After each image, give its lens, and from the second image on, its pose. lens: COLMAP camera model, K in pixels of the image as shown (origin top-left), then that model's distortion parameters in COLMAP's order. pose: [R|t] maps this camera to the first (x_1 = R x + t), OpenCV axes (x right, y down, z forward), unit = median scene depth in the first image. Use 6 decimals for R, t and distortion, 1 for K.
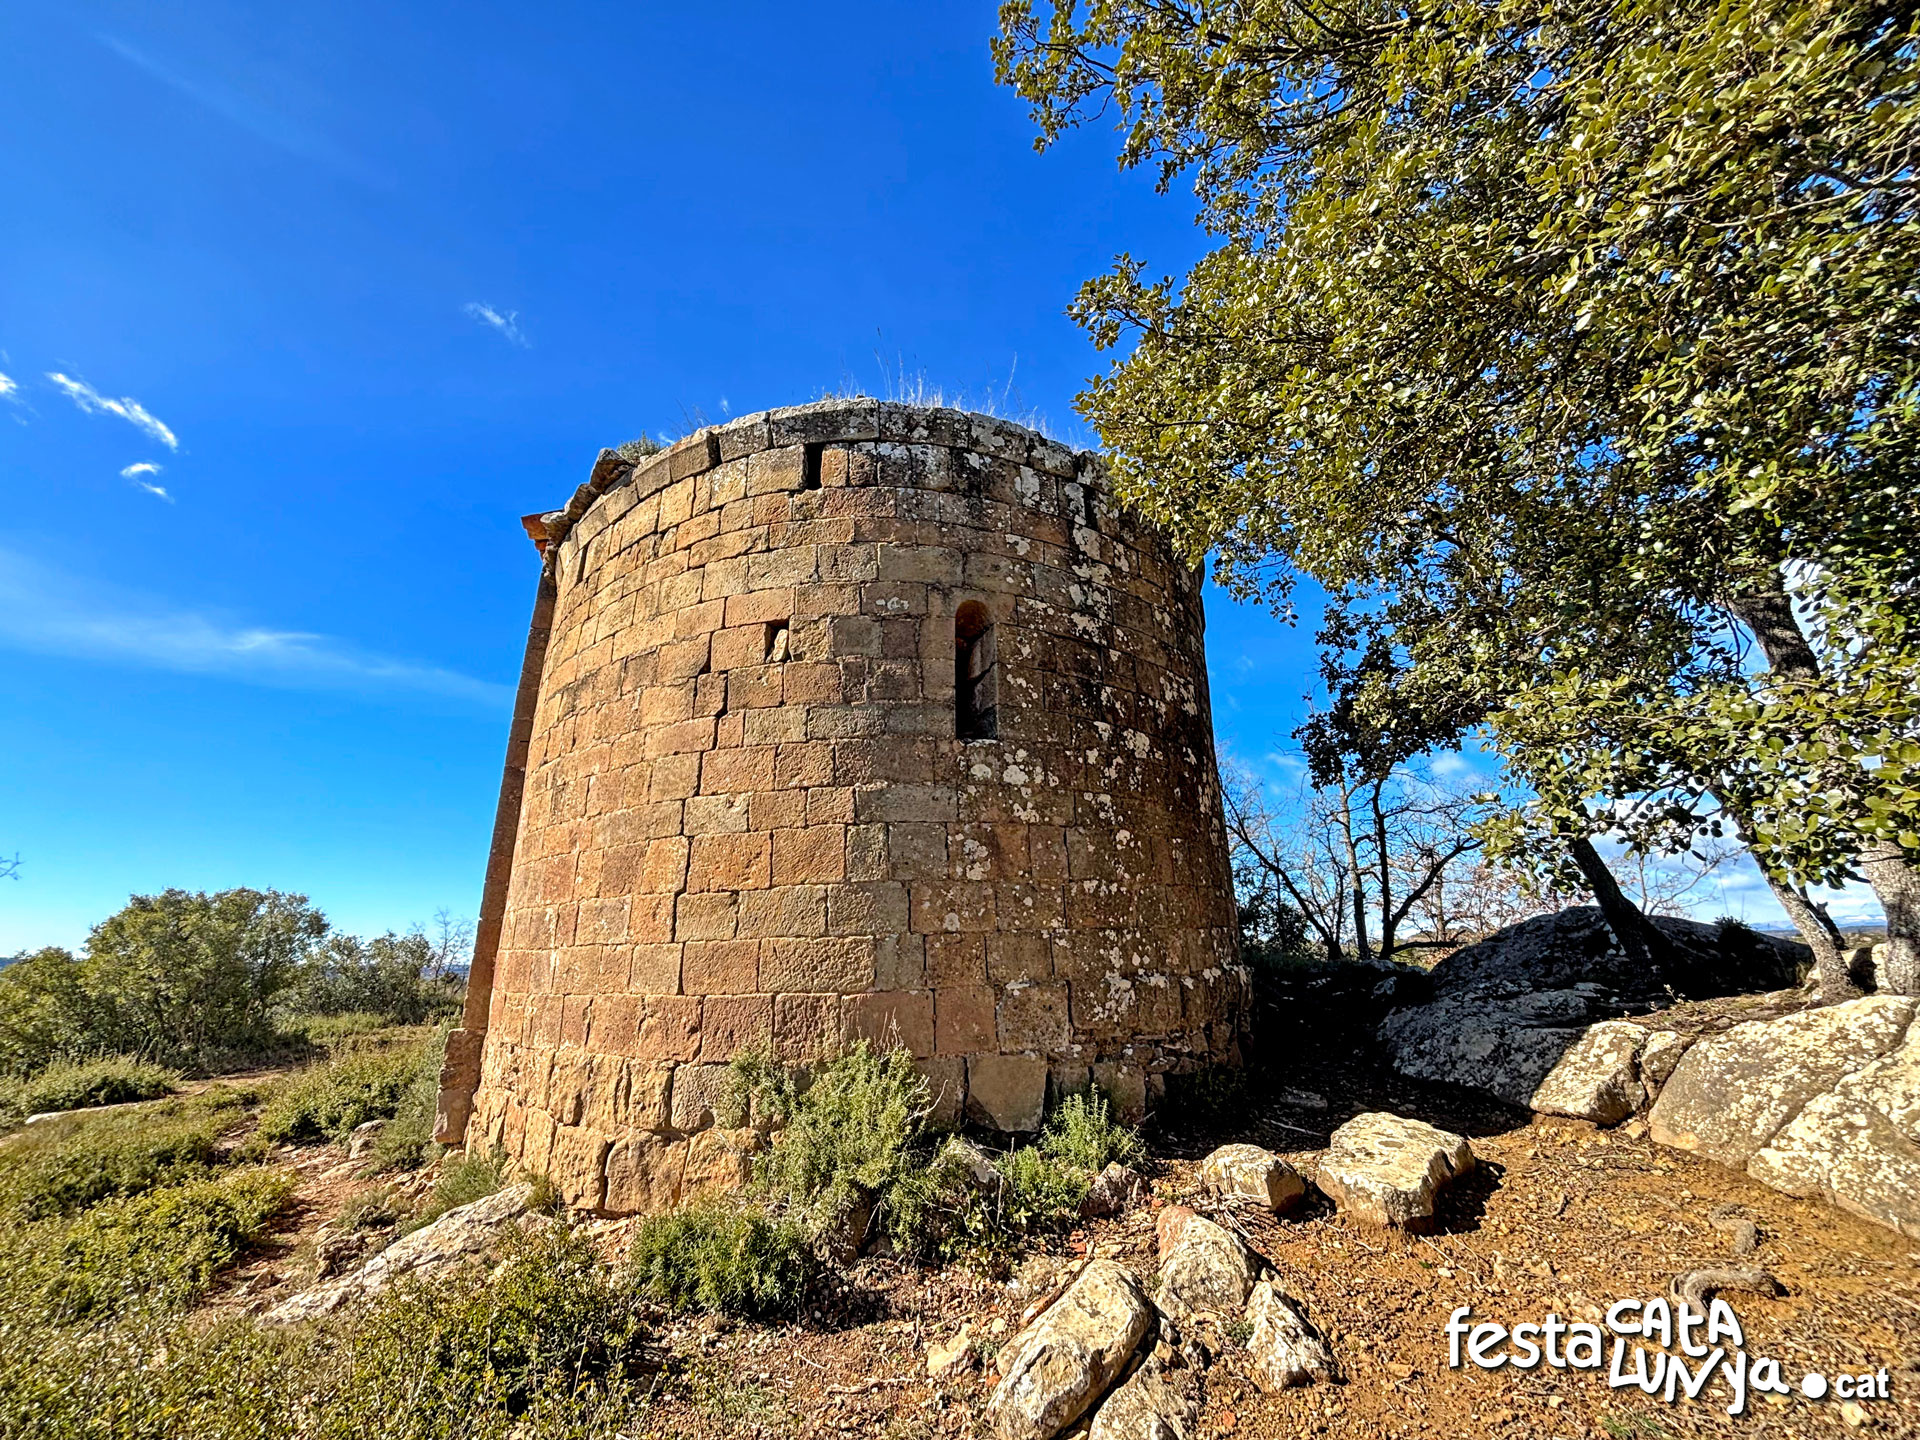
lens RADIAL K [[766.7, 0, 960.5], [0, 766.7, 718.2], [0, 0, 1]] dist [0.008109, -0.002410]
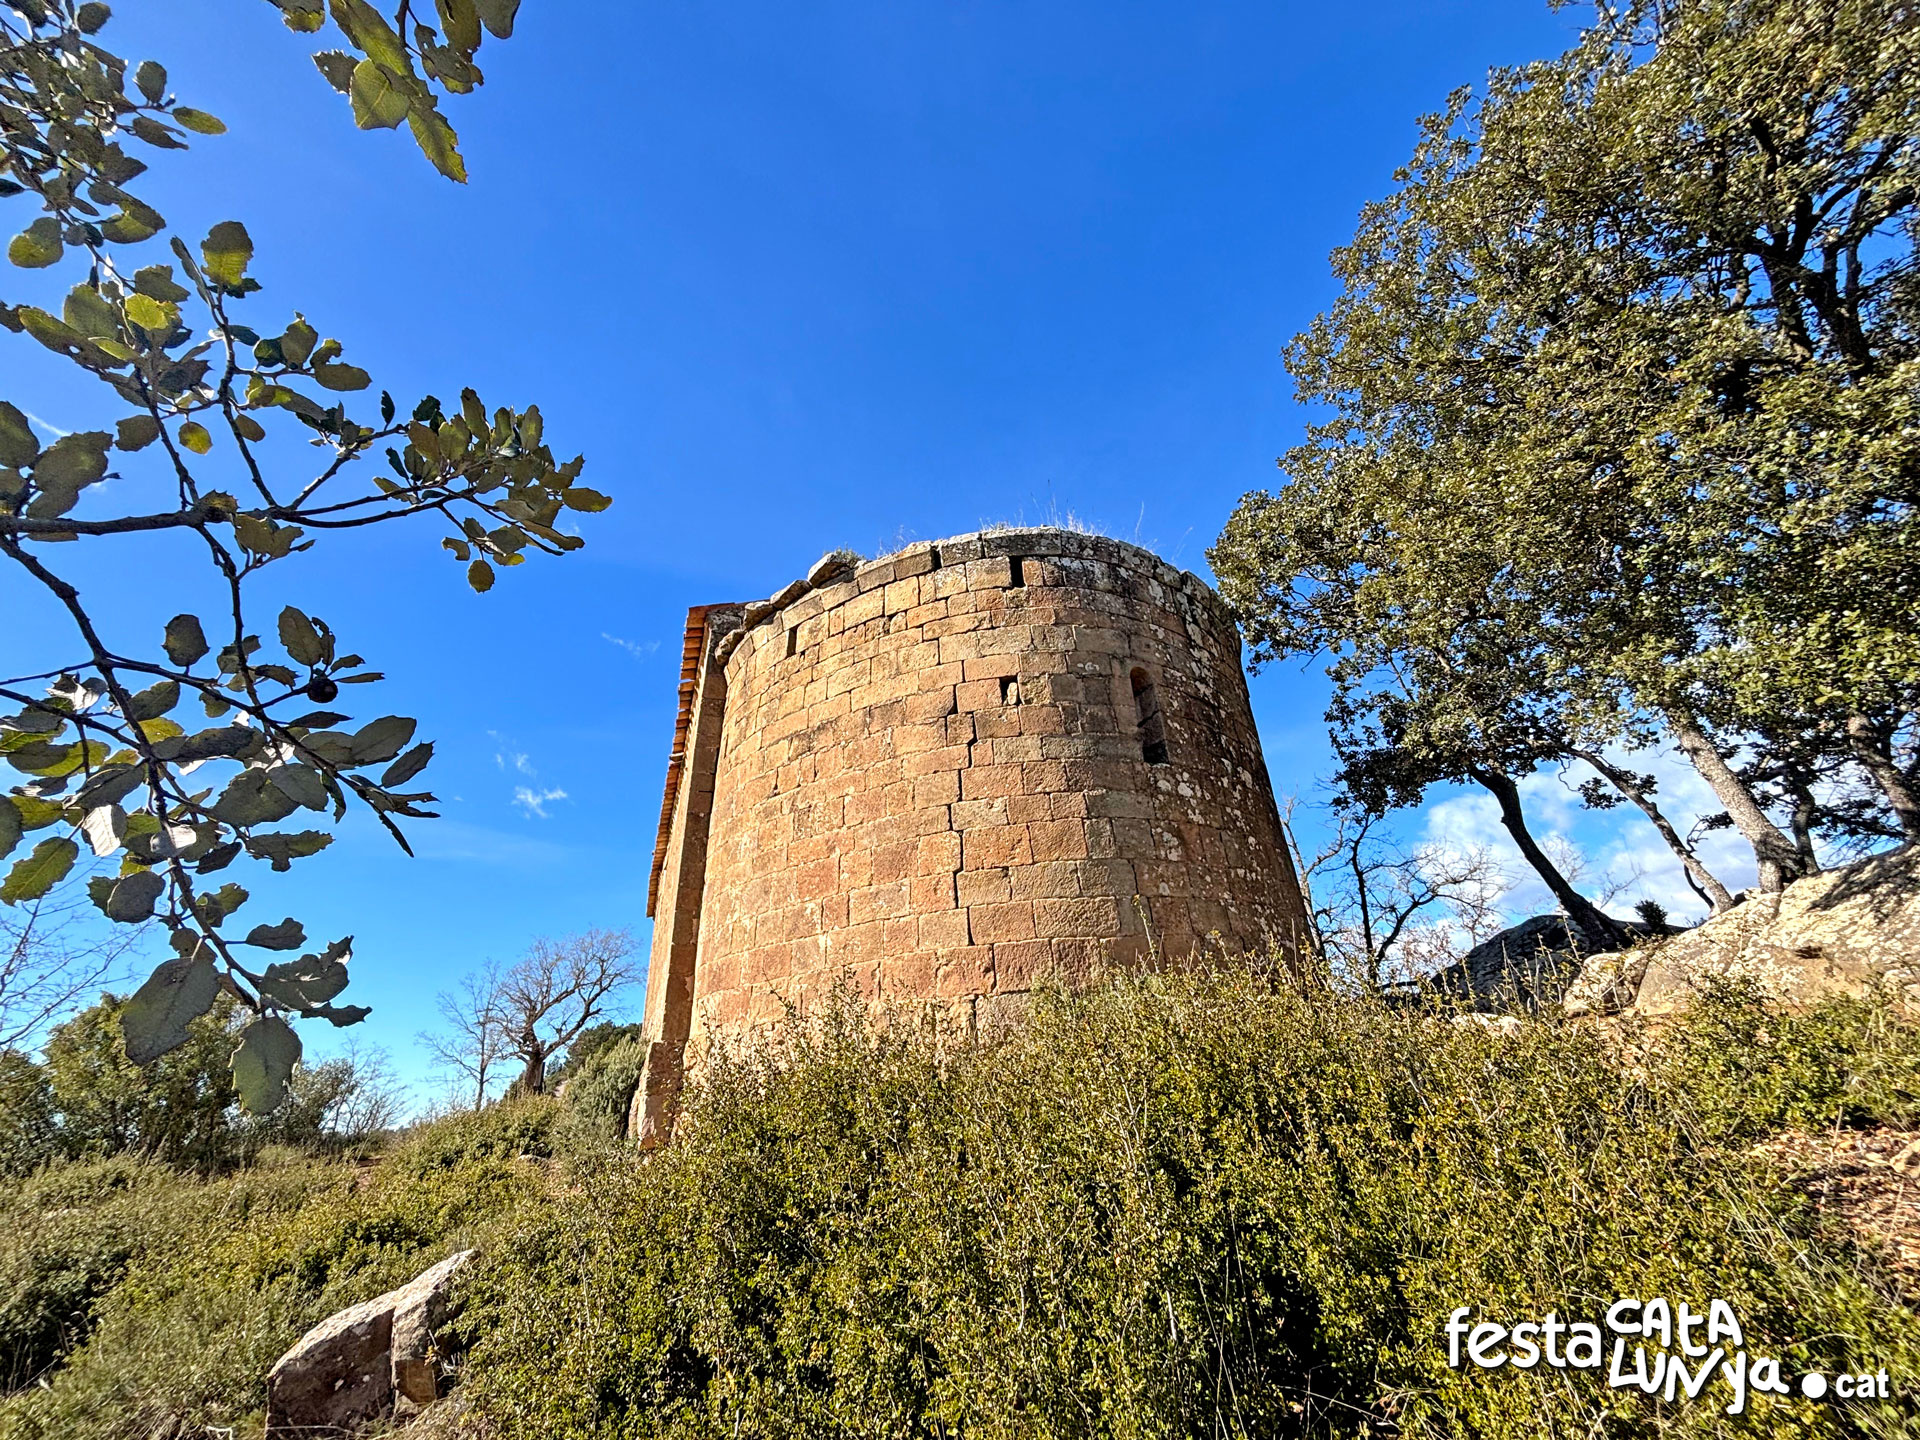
lens RADIAL K [[766.7, 0, 957.8], [0, 766.7, 713.8], [0, 0, 1]] dist [0.008109, -0.002410]
pose [[0.991279, 0.020464, 0.130183, -0.467532], [0.002213, 0.985145, -0.171709, 0.160018], [-0.131763, 0.170500, 0.976508, -0.289090]]
